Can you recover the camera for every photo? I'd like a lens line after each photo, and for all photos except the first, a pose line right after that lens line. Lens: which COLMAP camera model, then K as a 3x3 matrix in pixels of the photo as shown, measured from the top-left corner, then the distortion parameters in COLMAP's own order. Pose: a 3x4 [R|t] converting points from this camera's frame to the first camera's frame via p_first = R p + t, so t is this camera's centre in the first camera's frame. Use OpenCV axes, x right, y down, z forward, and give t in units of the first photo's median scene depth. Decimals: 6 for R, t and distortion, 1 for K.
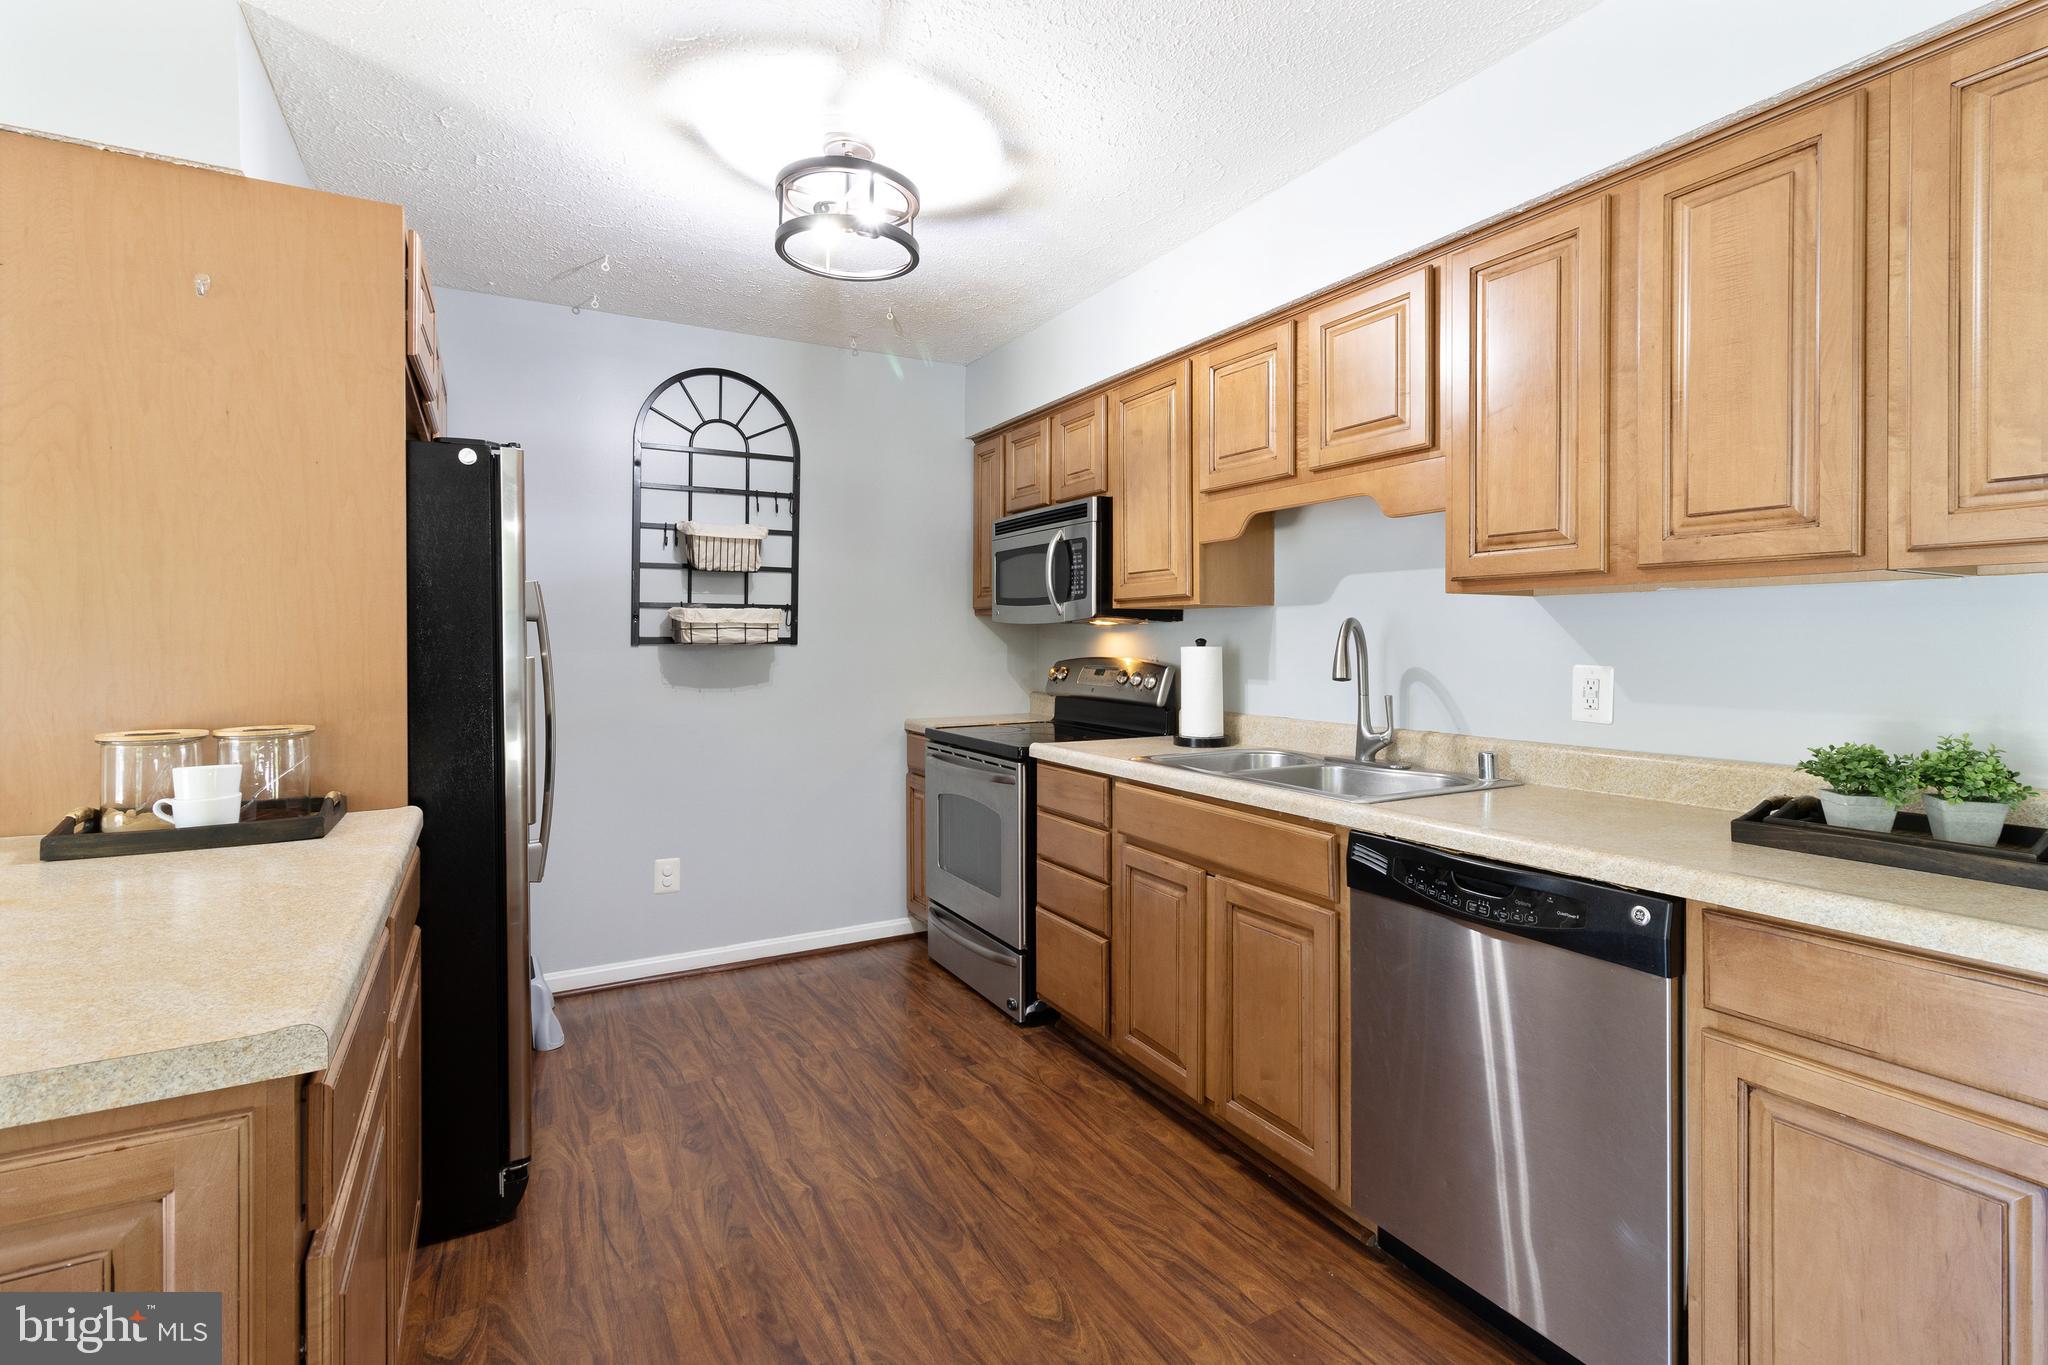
lens RADIAL K [[948.1, 0, 1030.1], [0, 948.1, 640.2], [0, 0, 1]] dist [0.001996, 0.000662]
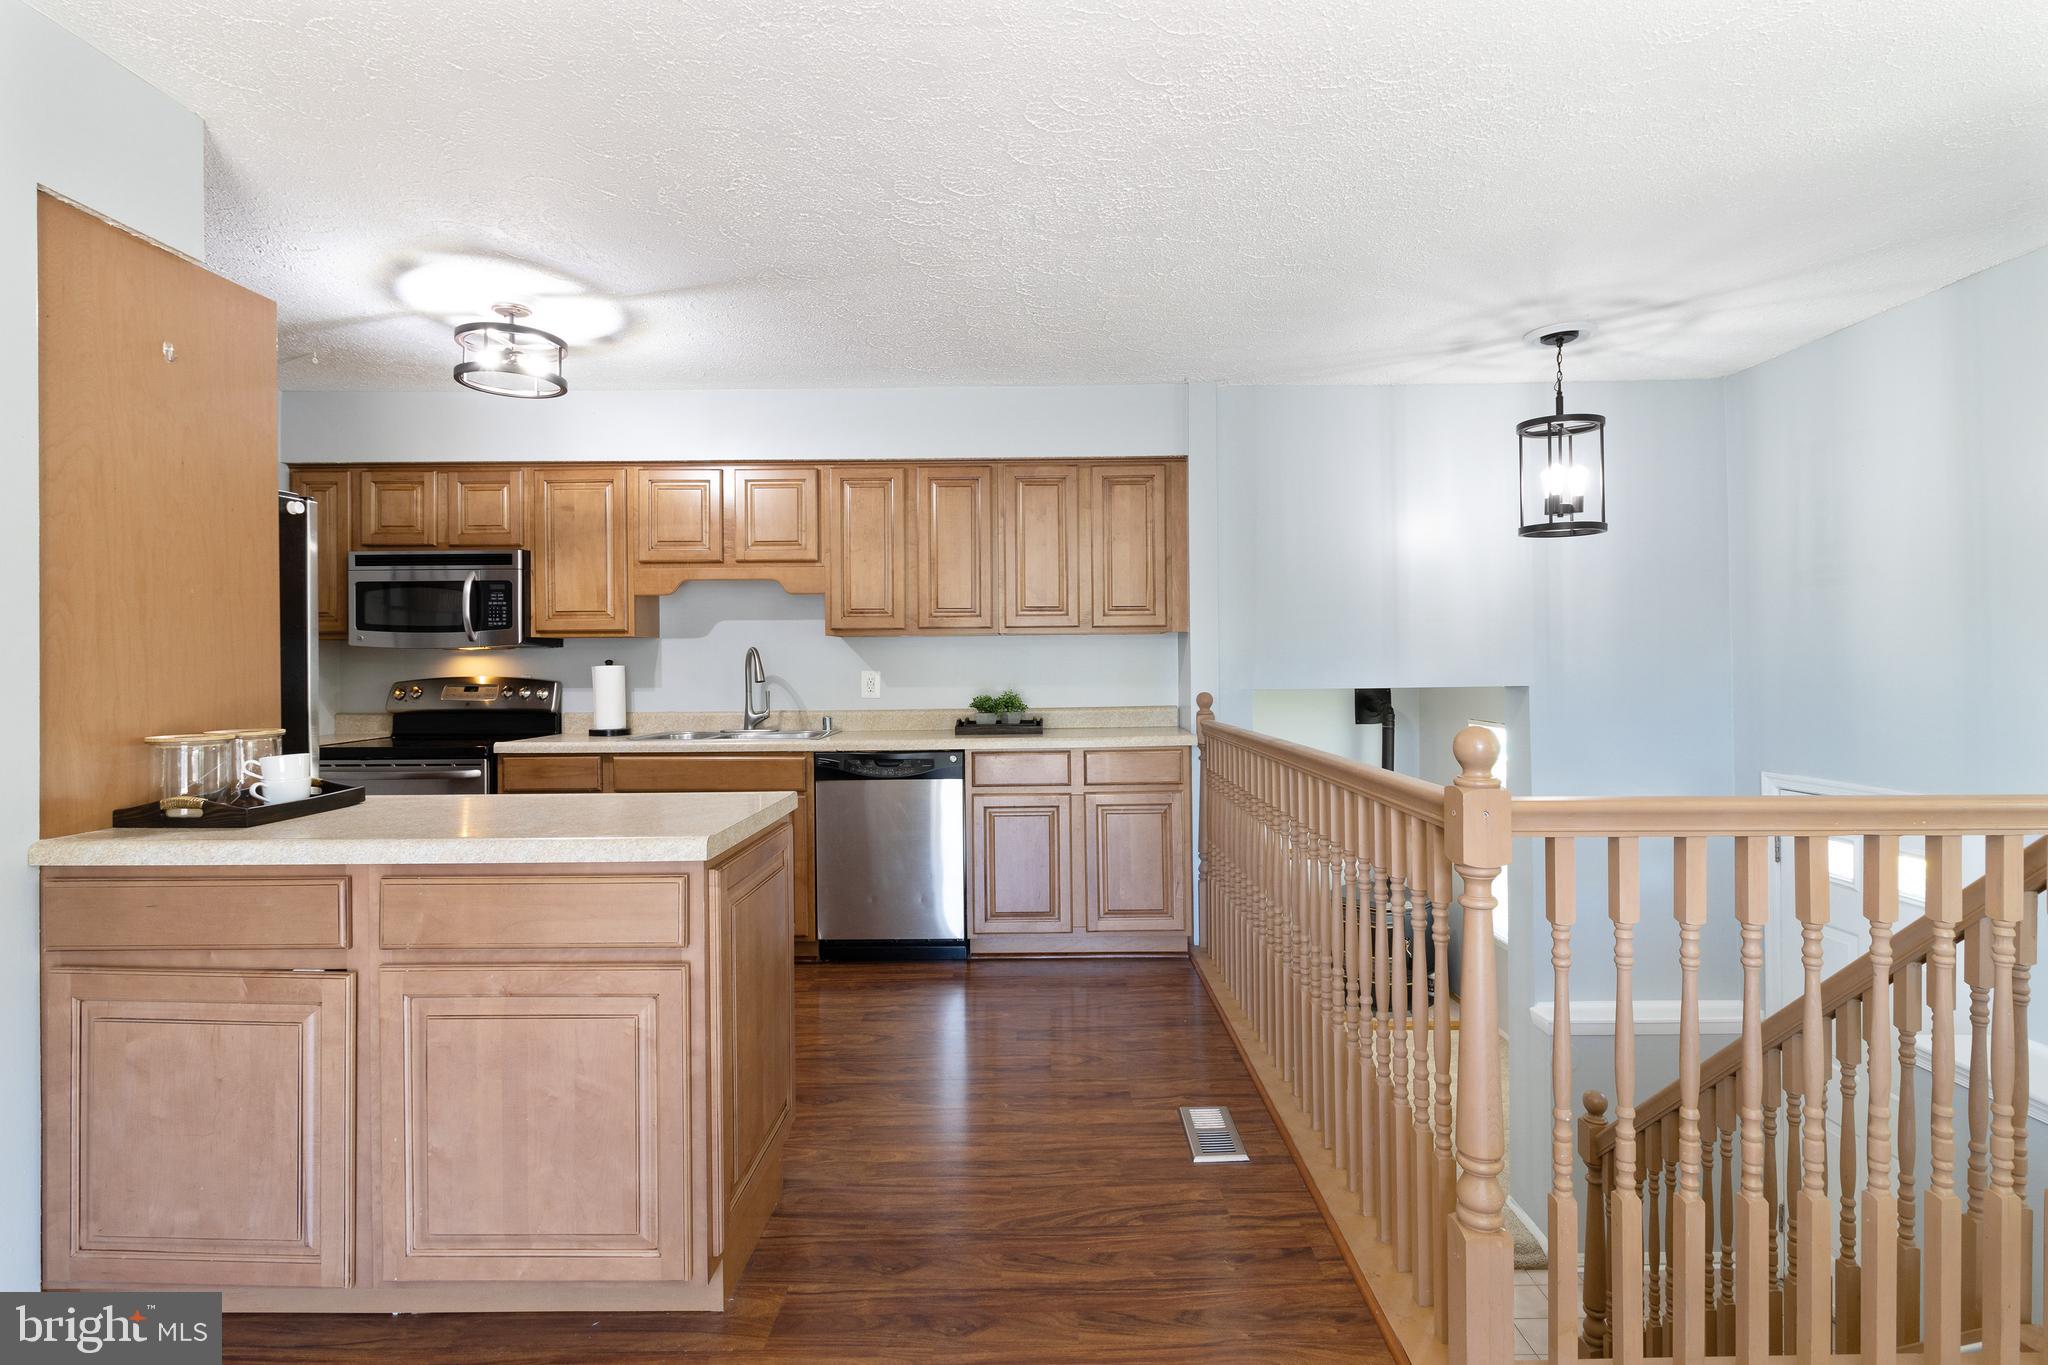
lens RADIAL K [[1014.7, 0, 1036.9], [0, 1014.7, 657.5], [0, 0, 1]] dist [0.002935, -0.000251]
pose [[0.496263, -0.000041, 0.868172, -0.879029], [0.008232, 0.999955, -0.004658, 0.007627], [-0.868133, 0.009458, 0.496241, -0.326592]]
